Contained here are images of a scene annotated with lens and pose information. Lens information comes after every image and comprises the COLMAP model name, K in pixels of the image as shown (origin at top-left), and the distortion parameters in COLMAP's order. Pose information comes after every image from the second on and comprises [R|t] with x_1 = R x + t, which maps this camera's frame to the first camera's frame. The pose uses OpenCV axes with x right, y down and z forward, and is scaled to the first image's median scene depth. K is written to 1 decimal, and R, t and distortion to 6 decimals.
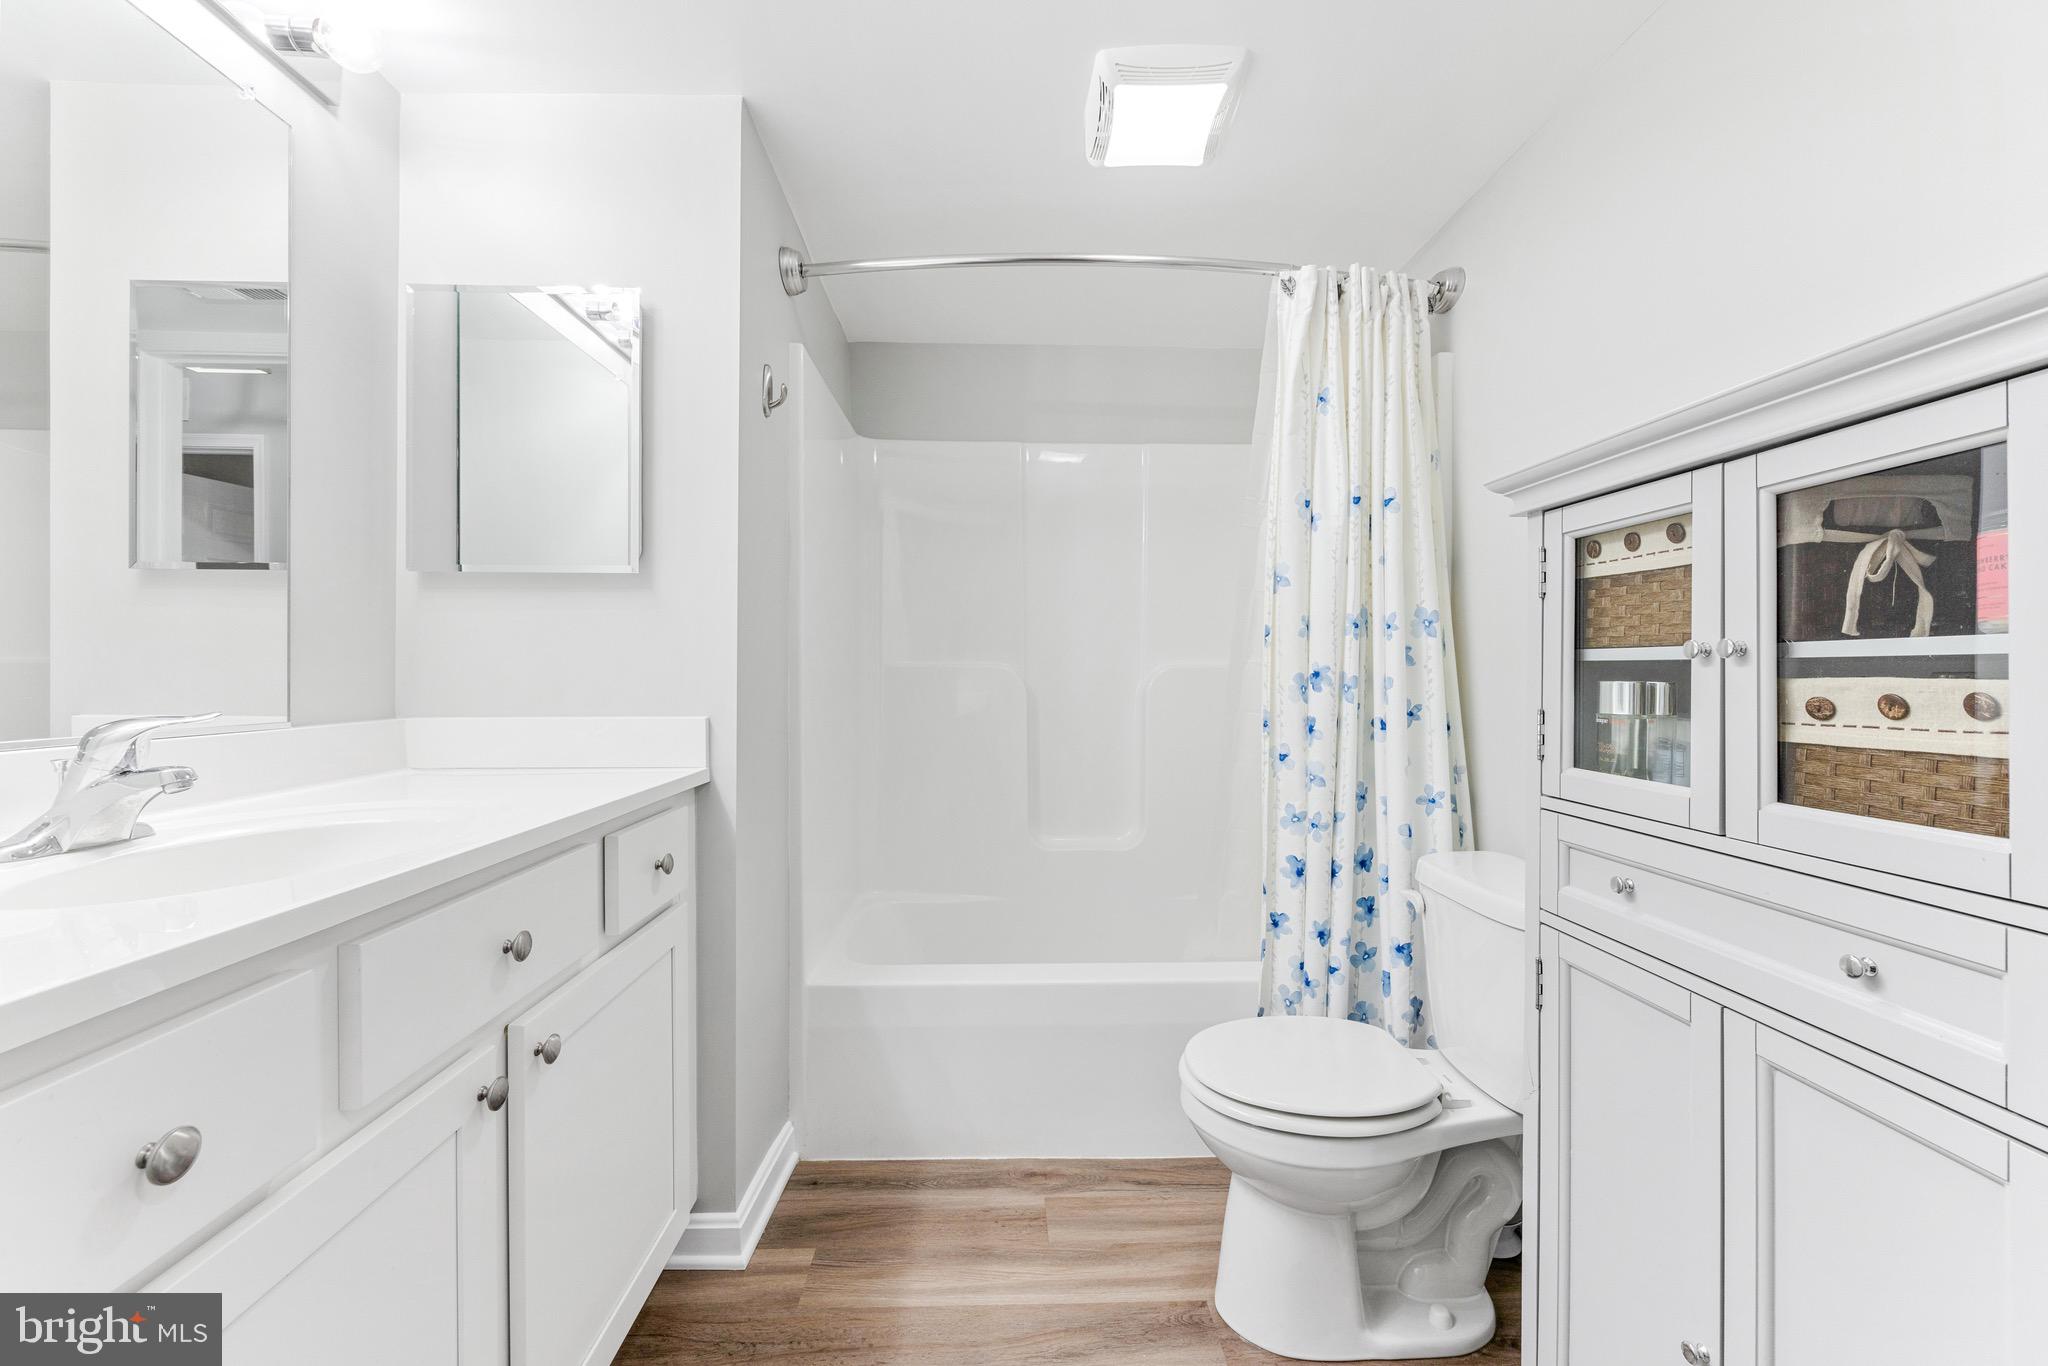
lens RADIAL K [[824.9, 0, 1024.0], [0, 824.9, 683.0], [0, 0, 1]] dist [-0.001614, -0.000446]
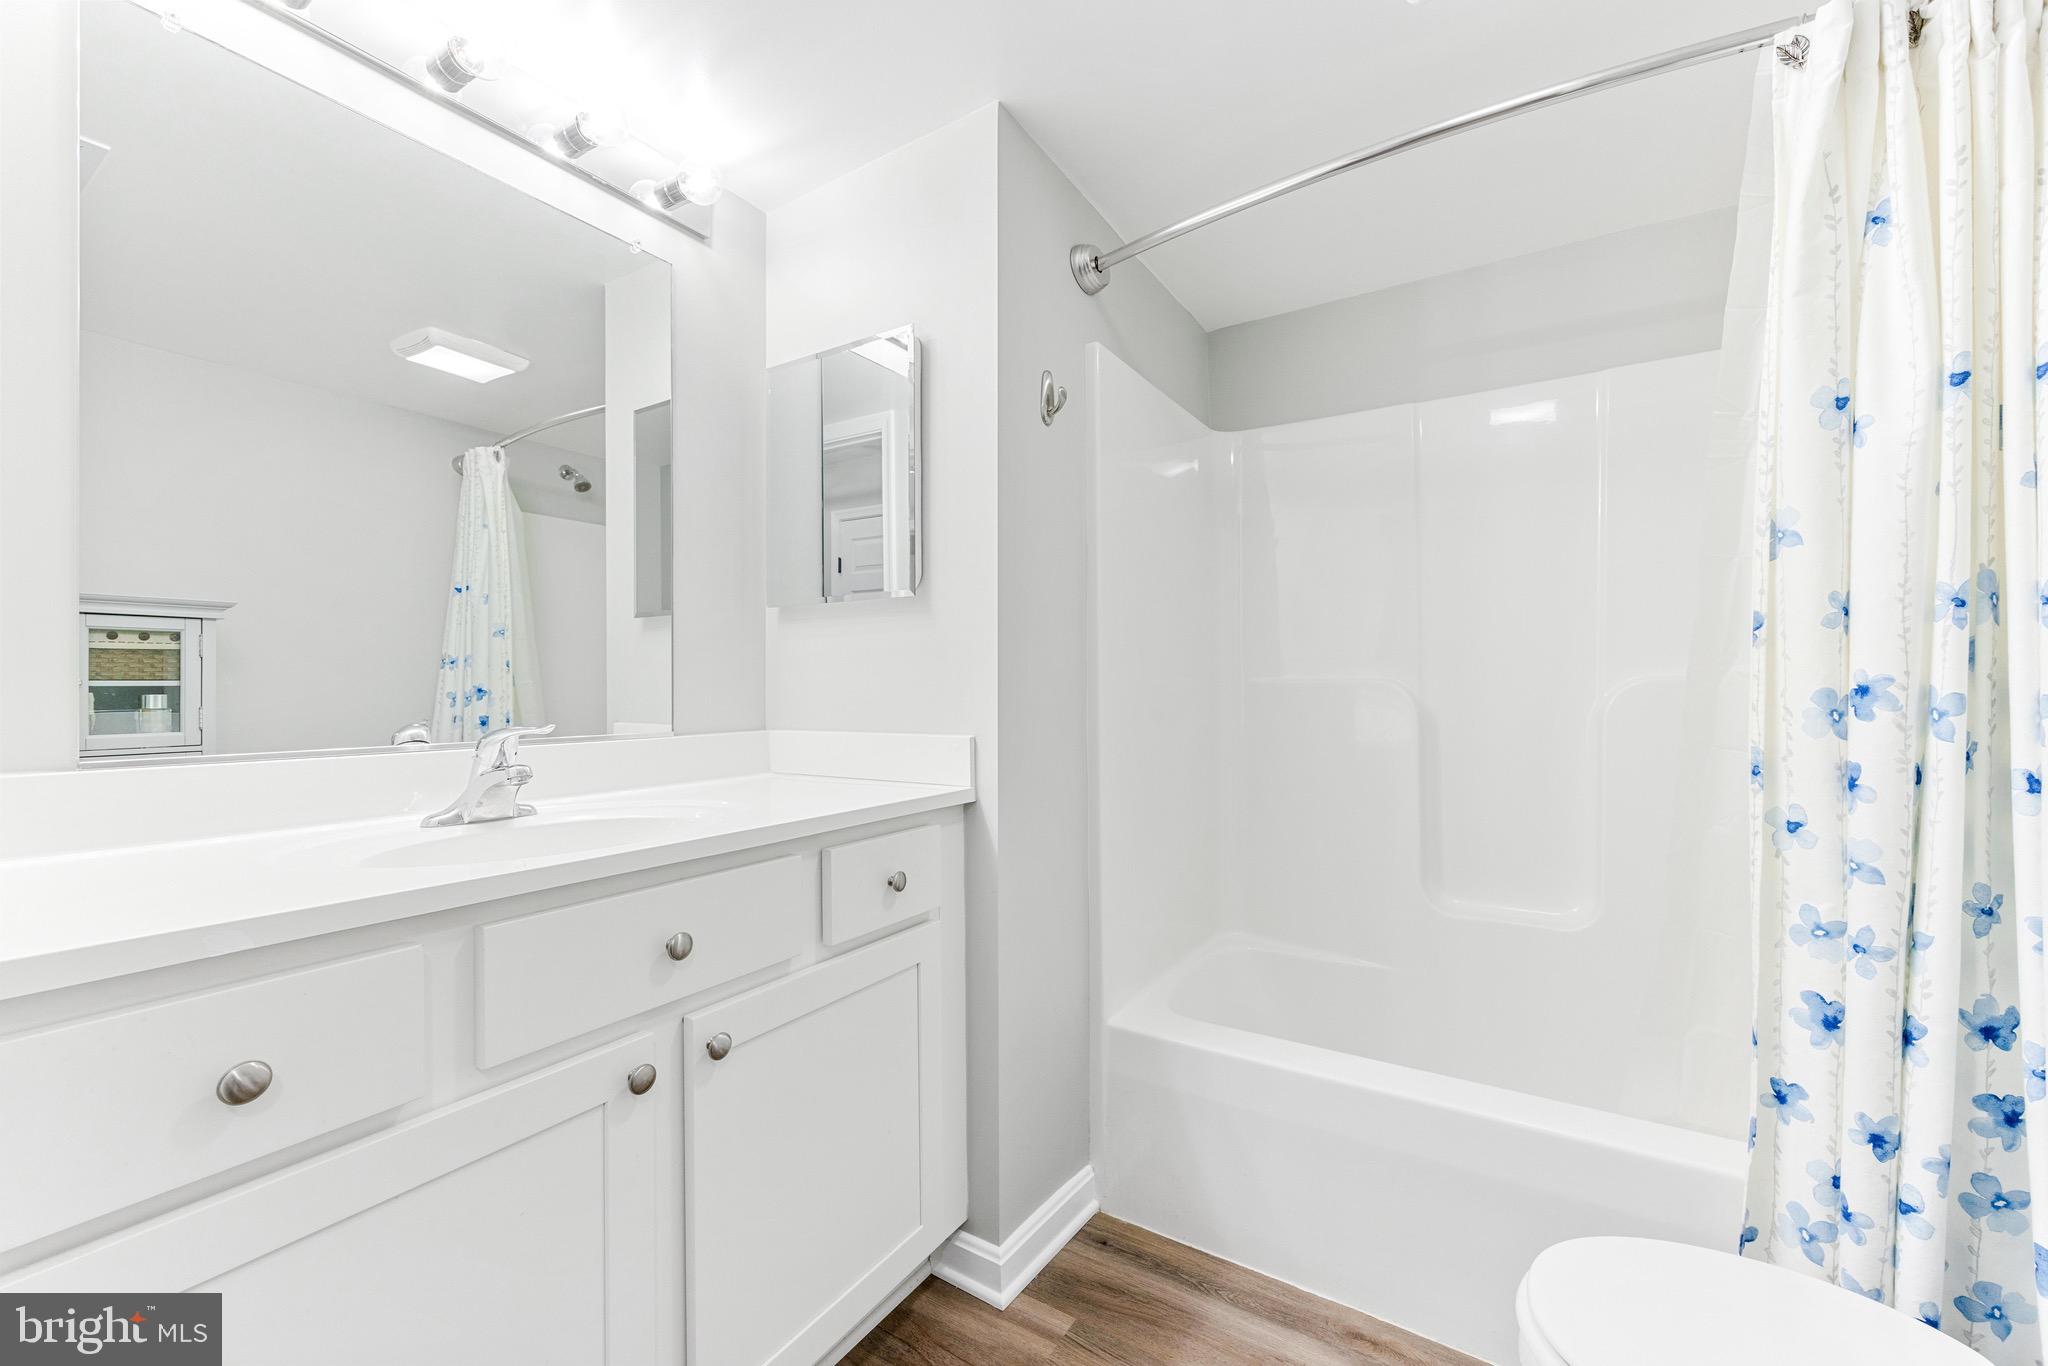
lens RADIAL K [[817.7, 0, 1029.1], [0, 817.7, 690.9], [0, 0, 1]] dist [-0.001997, 0.000114]
pose [[0.825936, -0.003313, -0.563754, 0.192844], [-0.001775, 0.999962, -0.008477, -0.004267], [0.563761, 0.008002, 0.825899, 0.188746]]
